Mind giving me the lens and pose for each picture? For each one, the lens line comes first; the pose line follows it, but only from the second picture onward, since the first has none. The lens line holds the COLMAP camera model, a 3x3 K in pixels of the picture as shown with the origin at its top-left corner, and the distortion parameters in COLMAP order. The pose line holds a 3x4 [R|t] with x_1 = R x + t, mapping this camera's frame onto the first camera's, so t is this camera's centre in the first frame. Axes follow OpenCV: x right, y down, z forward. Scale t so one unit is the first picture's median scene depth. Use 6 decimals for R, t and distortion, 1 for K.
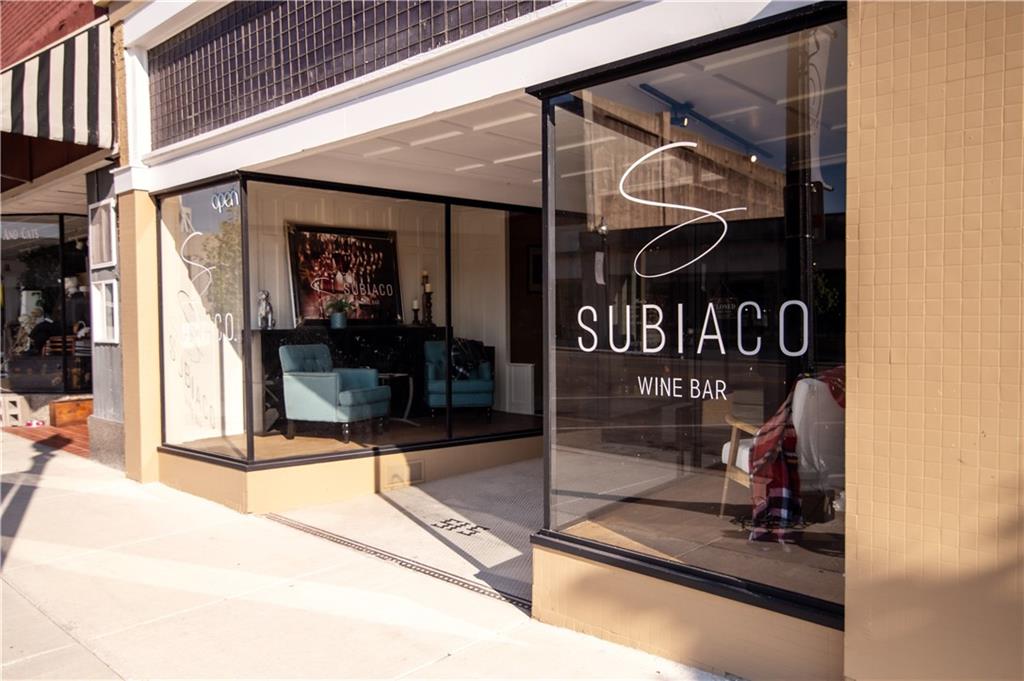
lens RADIAL K [[771.9, 0, 508.3], [0, 771.9, 344.4], [0, 0, 1]] dist [0.004845, -0.000047]
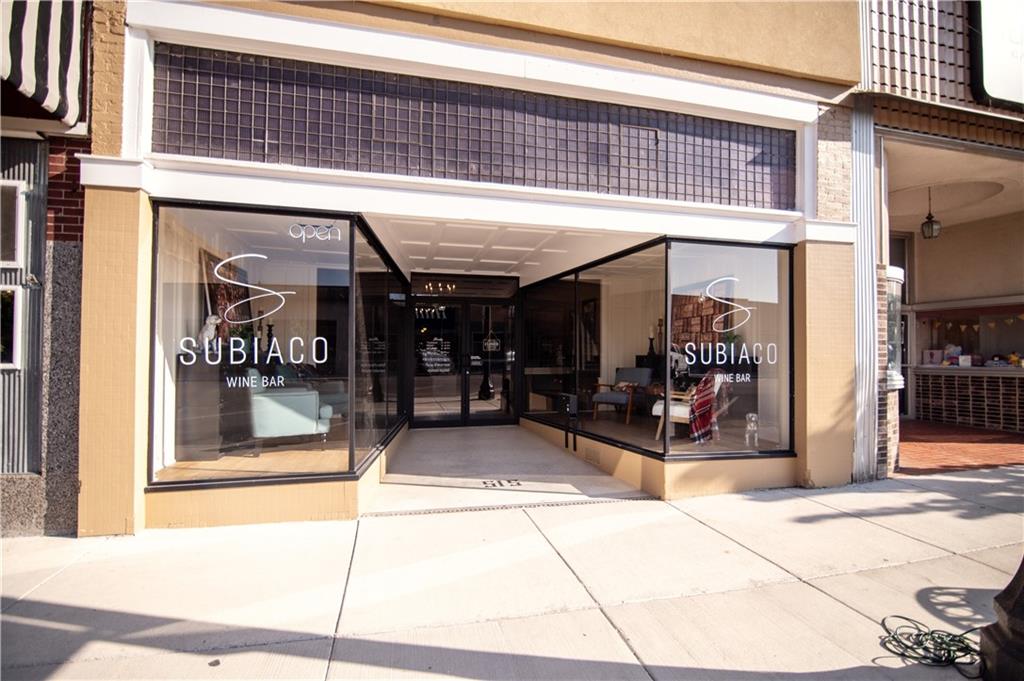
lens RADIAL K [[468.4, 0, 508.5], [0, 468.4, 344.1], [0, 0, 1]] dist [-0.021237, 0.001887]
pose [[0.551436, 0.029011, 0.833713, -0.646795], [0.016199, 0.998834, -0.045471, 0.002417], [-0.834060, 0.038579, 0.550323, 0.362142]]
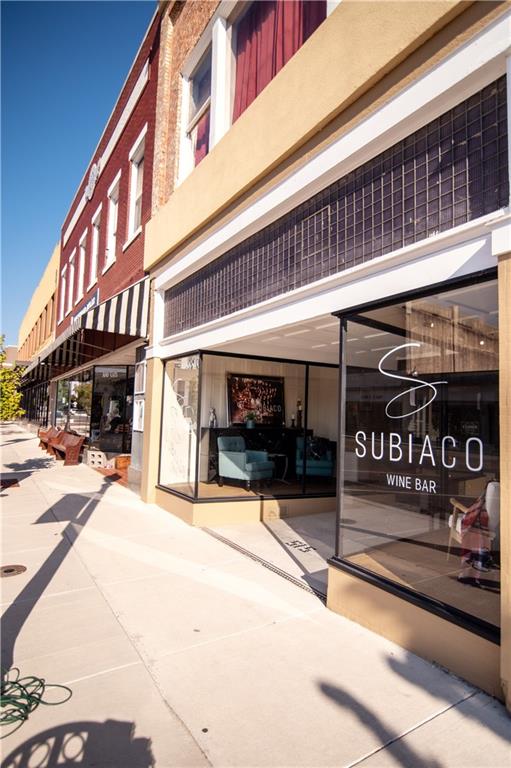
lens RADIAL K [[424.9, 0, 256.7], [0, 424.9, 386.9], [0, 0, 1]] dist [-0.013687, 0.001503]
pose [[0.969165, 0.023135, -0.245323, 0.055028], [-0.049000, 0.993794, -0.099859, -0.021470], [0.241490, 0.108800, 0.964285, -0.010231]]
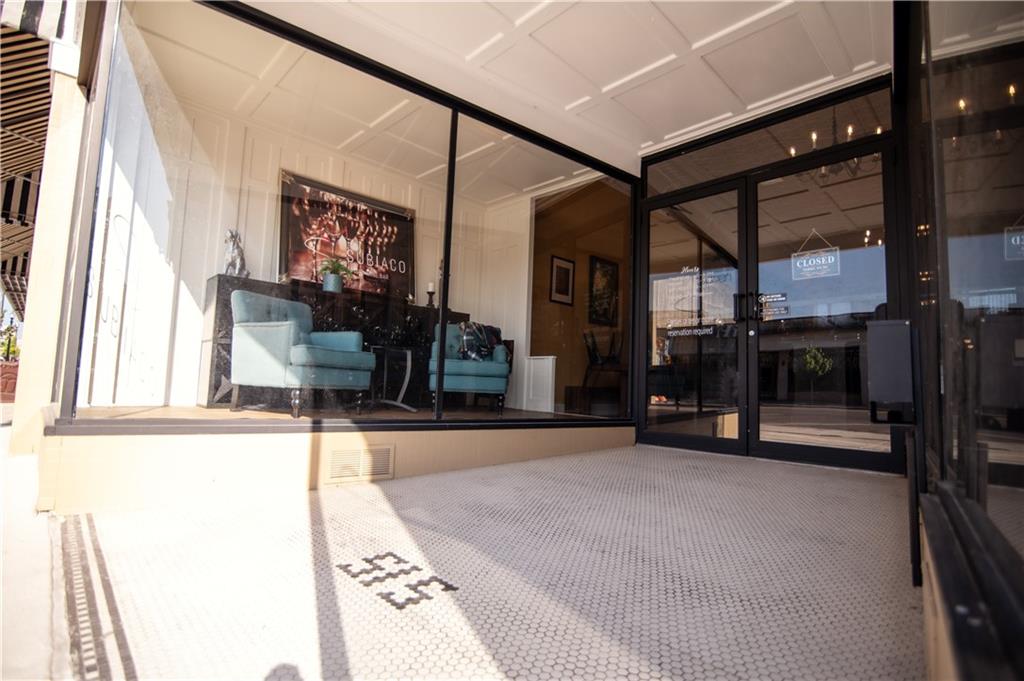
lens RADIAL K [[485.6, 0, 512.1], [0, 485.6, 344.8], [0, 0, 1]] dist [-0.019219, -0.000083]
pose [[0.998054, 0.042047, -0.046043, 0.010245], [-0.046989, 0.992582, -0.112133, 0.100423], [0.040987, 0.114078, 0.992626, 0.546532]]
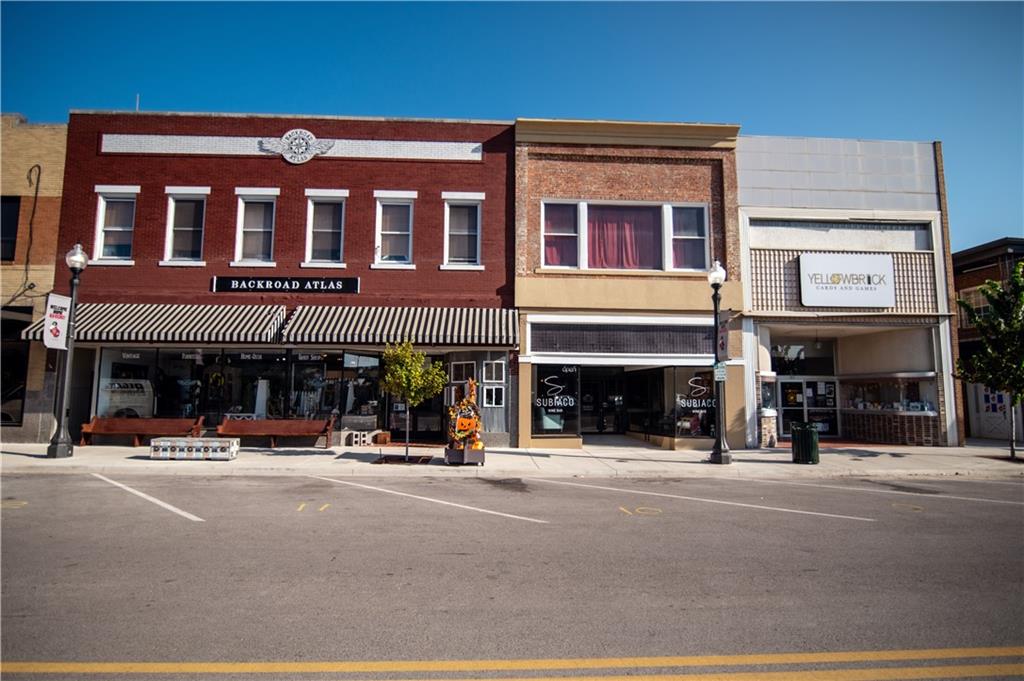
lens RADIAL K [[517.6, 0, 508.8], [0, 517.6, 344.6], [0, 0, 1]] dist [-0.016884, 0.000503]
pose [[0.693398, 0.085017, 0.715521, -2.120381], [0.009564, 0.991842, -0.127117, 0.015809], [-0.720491, 0.094986, 0.686928, -0.514509]]
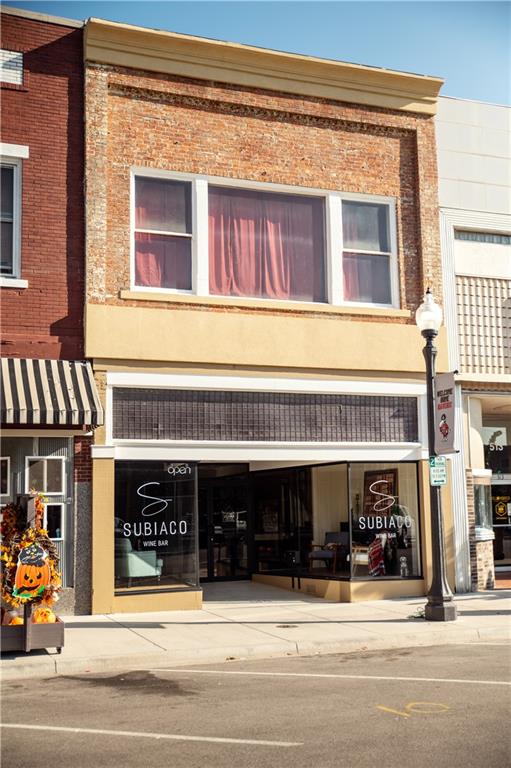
lens RADIAL K [[913.0, 0, 257.6], [0, 913.0, 388.3], [0, 0, 1]] dist [0.026105, 0.080514]
pose [[0.427146, 0.119699, 0.896225, -2.288417], [0.045384, 0.987111, -0.153467, -0.003495], [-0.903043, 0.106227, 0.416208, -0.285930]]
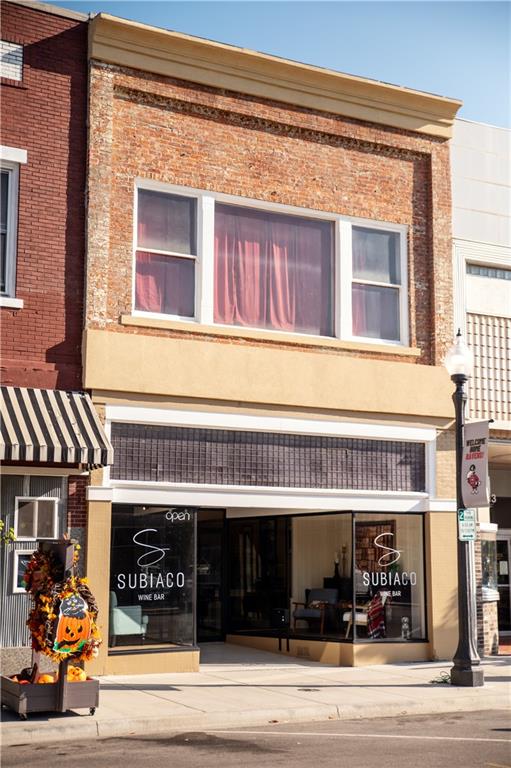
lens RADIAL K [[1103.4, 0, 260.0], [0, 1103.4, 388.0], [0, 0, 1]] dist [0.094617, 0.027136]
pose [[0.311865, 0.156811, 0.937097, -2.629054], [0.026434, 0.984473, -0.173536, -0.007151], [-0.949759, 0.078892, 0.302877, -0.094857]]
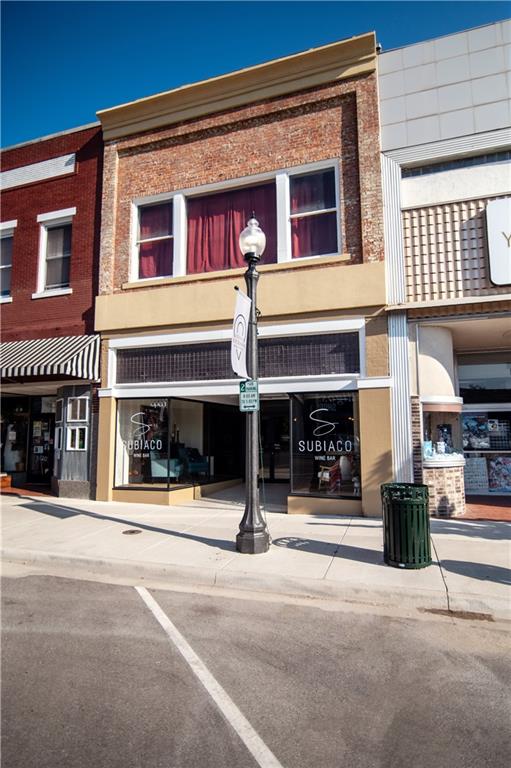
lens RADIAL K [[424.9, 0, 256.7], [0, 424.9, 386.9], [0, 0, 1]] dist [-0.013687, 0.001503]
pose [[0.905103, 0.053353, 0.421831, -0.629699], [0.008626, 0.989588, -0.143670, -0.003747], [-0.425104, 0.133675, 0.895219, -0.615071]]
